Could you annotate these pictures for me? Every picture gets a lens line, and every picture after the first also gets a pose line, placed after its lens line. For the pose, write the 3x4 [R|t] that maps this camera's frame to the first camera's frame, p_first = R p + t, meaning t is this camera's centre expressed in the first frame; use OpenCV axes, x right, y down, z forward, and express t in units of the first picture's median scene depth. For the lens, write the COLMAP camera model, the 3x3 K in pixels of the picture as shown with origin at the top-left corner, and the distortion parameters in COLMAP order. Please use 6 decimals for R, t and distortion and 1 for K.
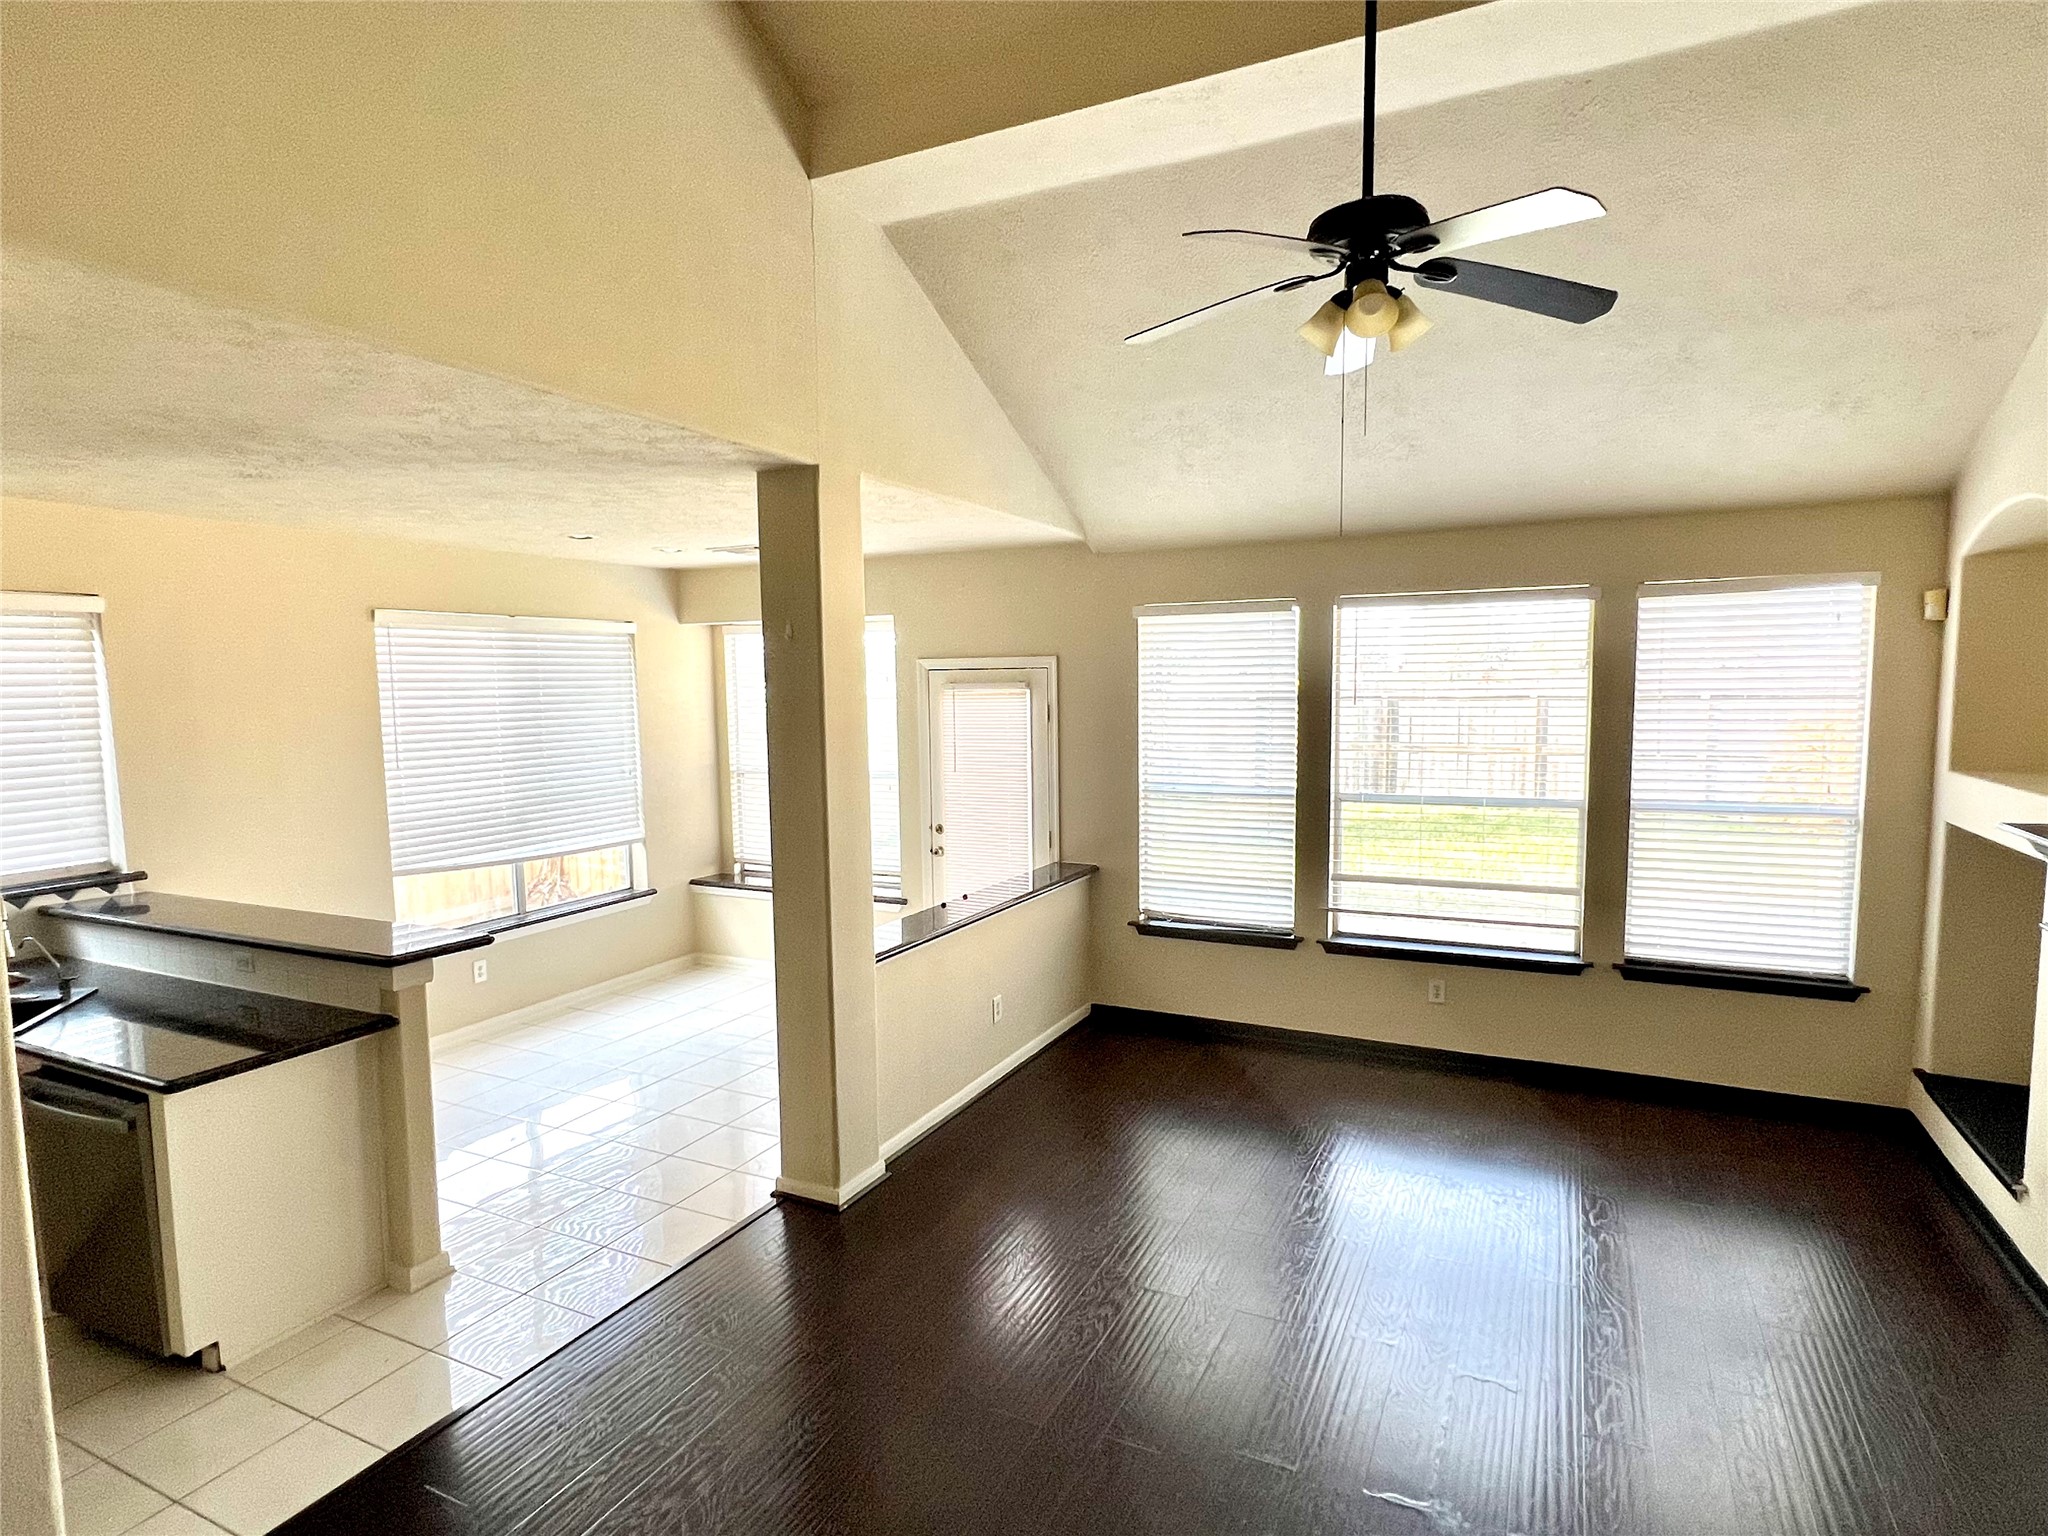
lens RADIAL K [[1090.3, 0, 1030.3], [0, 1090.3, 794.5], [0, 0, 1]] dist [-0.002697, -0.000550]
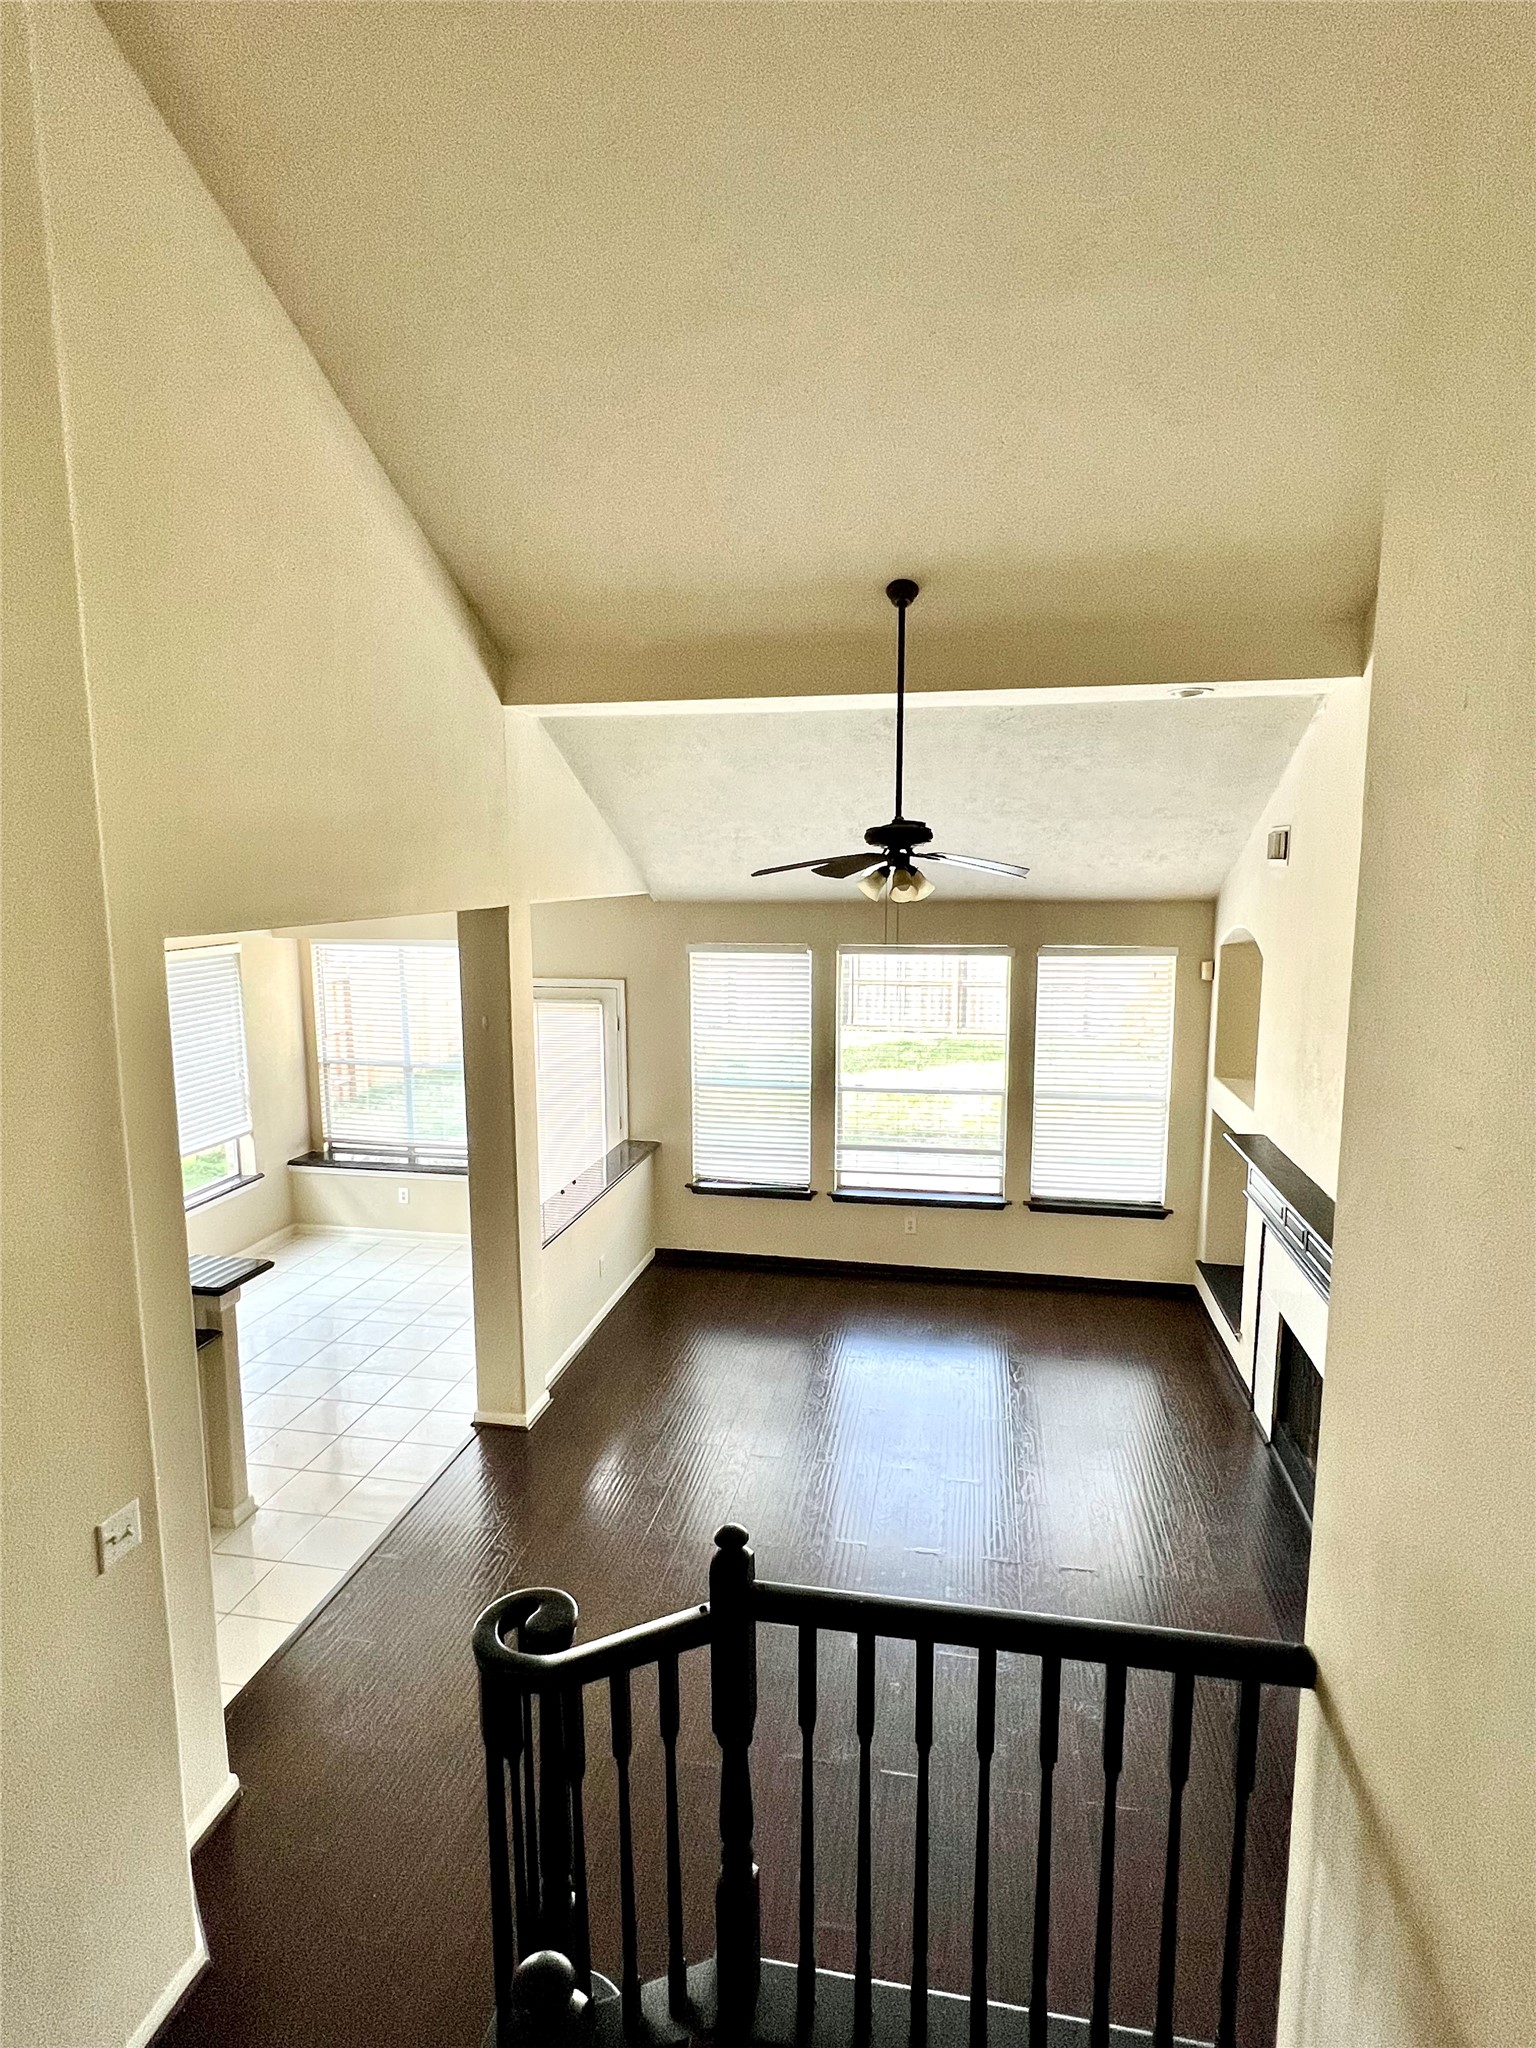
lens RADIAL K [[1090.3, 0, 756.1], [0, 1090.3, 1027.3], [0, 0, 1]] dist [-0.002697, -0.000550]
pose [[0.966252, -0.027951, 0.256079, -0.171919], [0.017088, 0.998861, 0.044549, -0.140613], [-0.257032, -0.038670, 0.965629, -0.297318]]
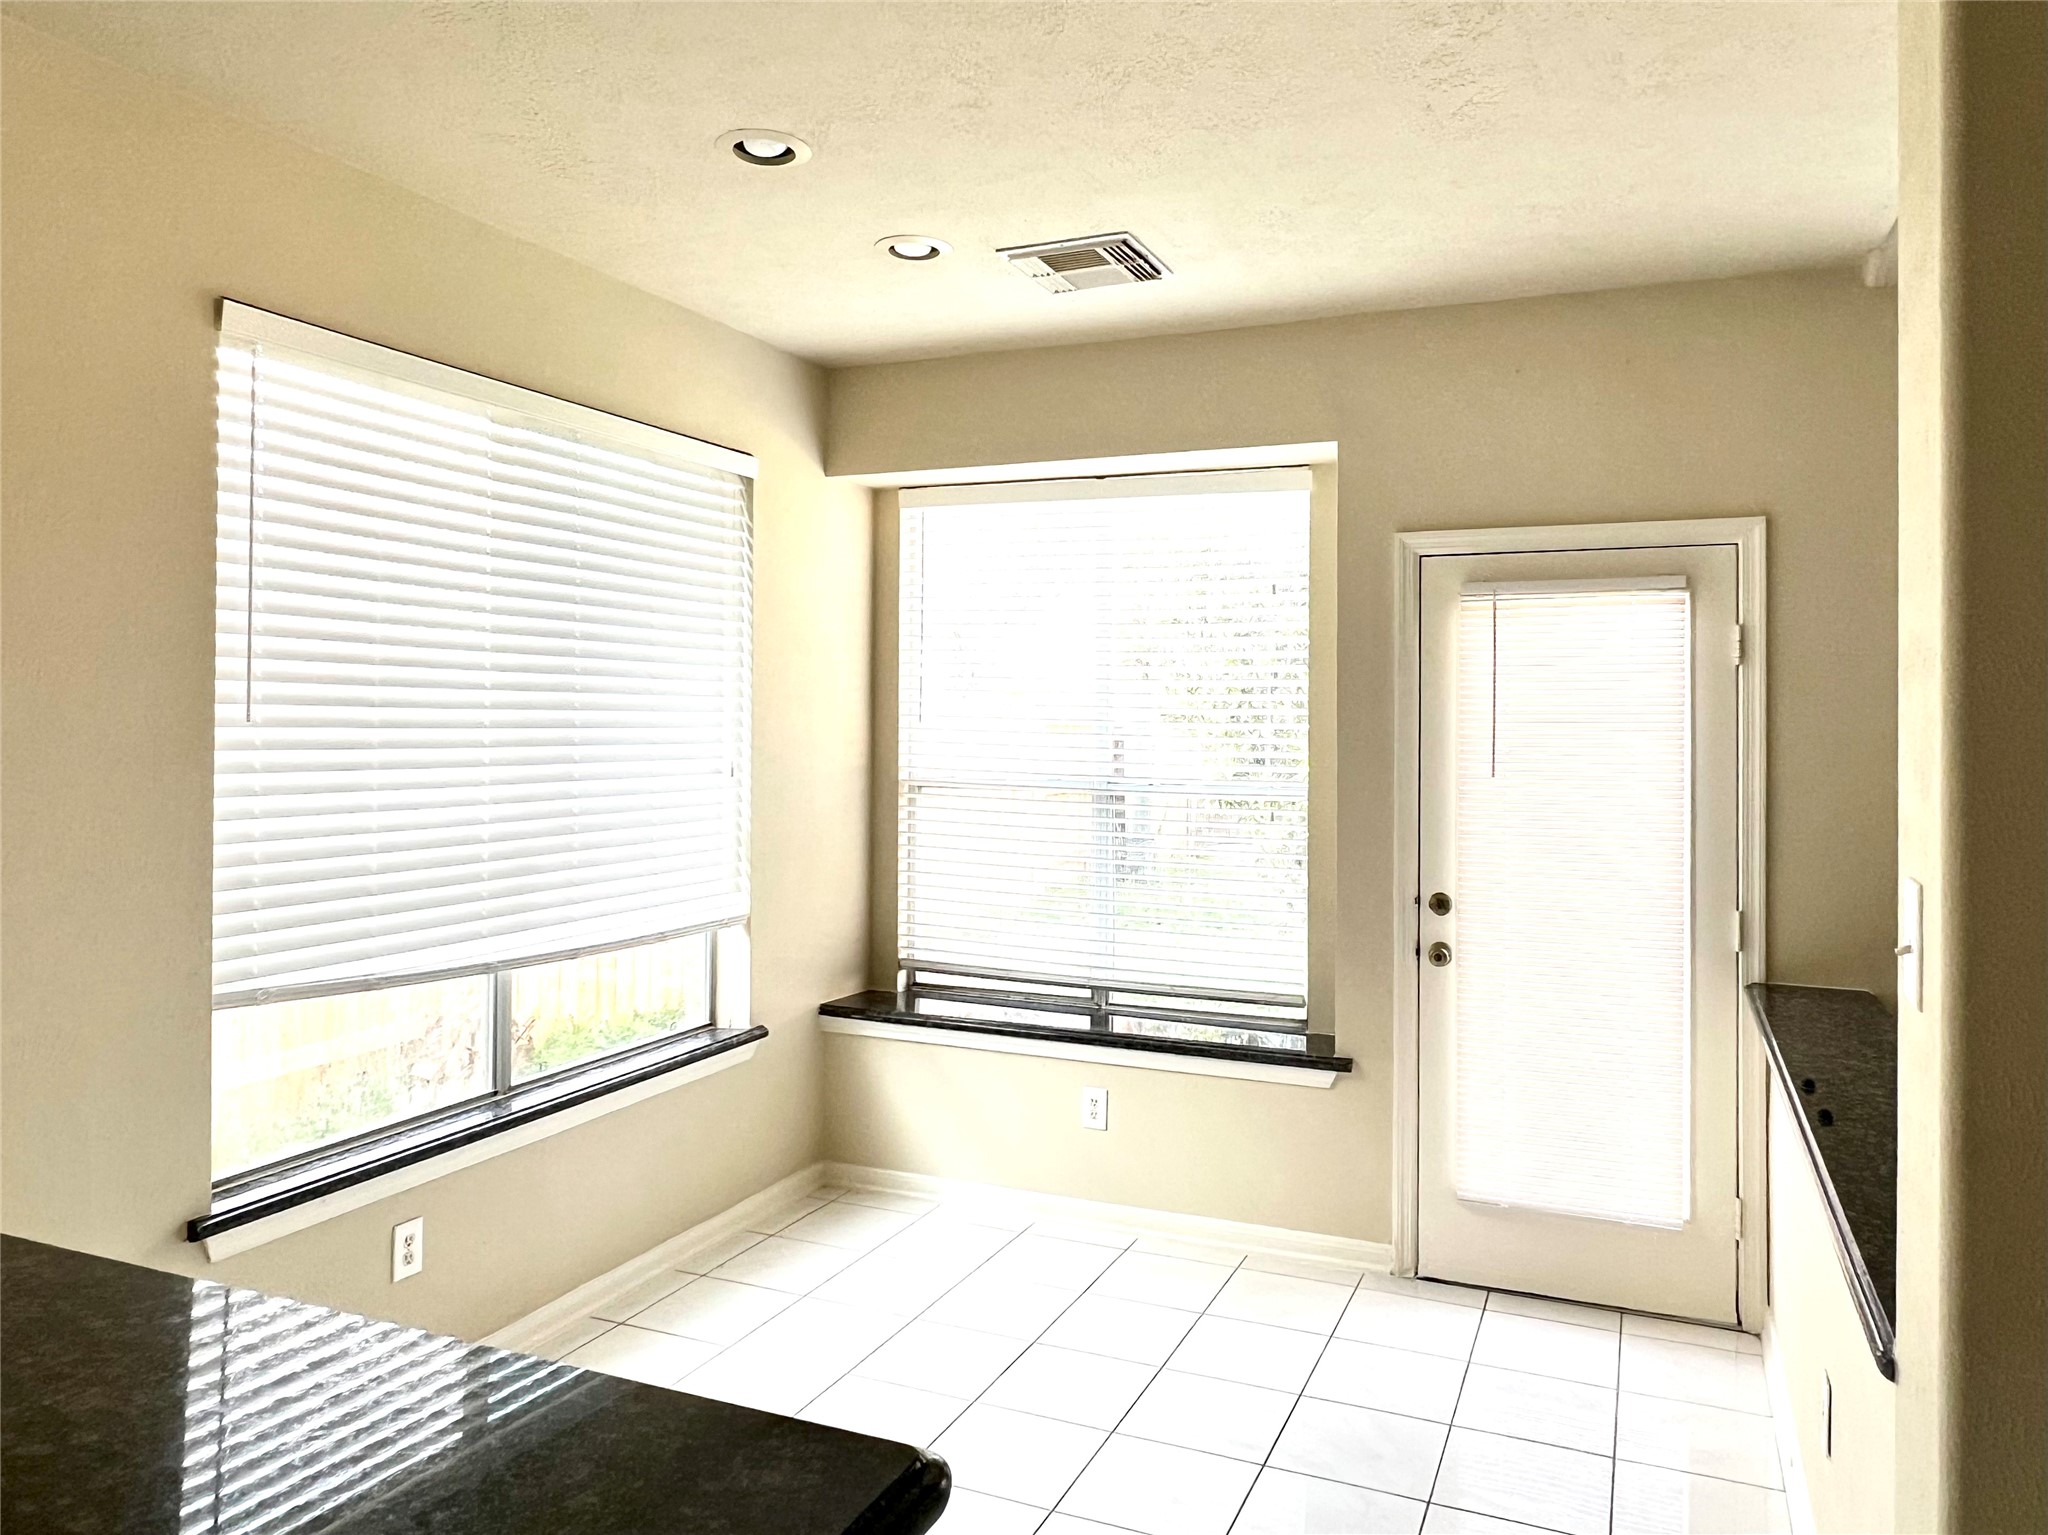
lens RADIAL K [[1401.1, 0, 1063.5], [0, 1401.1, 724.1], [0, 0, 1]] dist [0.043236, -0.084739]
pose [[0.998218, 0.020503, 0.056034, -0.328560], [-0.014730, 0.994719, -0.101569, 0.022837], [-0.057820, 0.100562, 0.993249, 0.502741]]
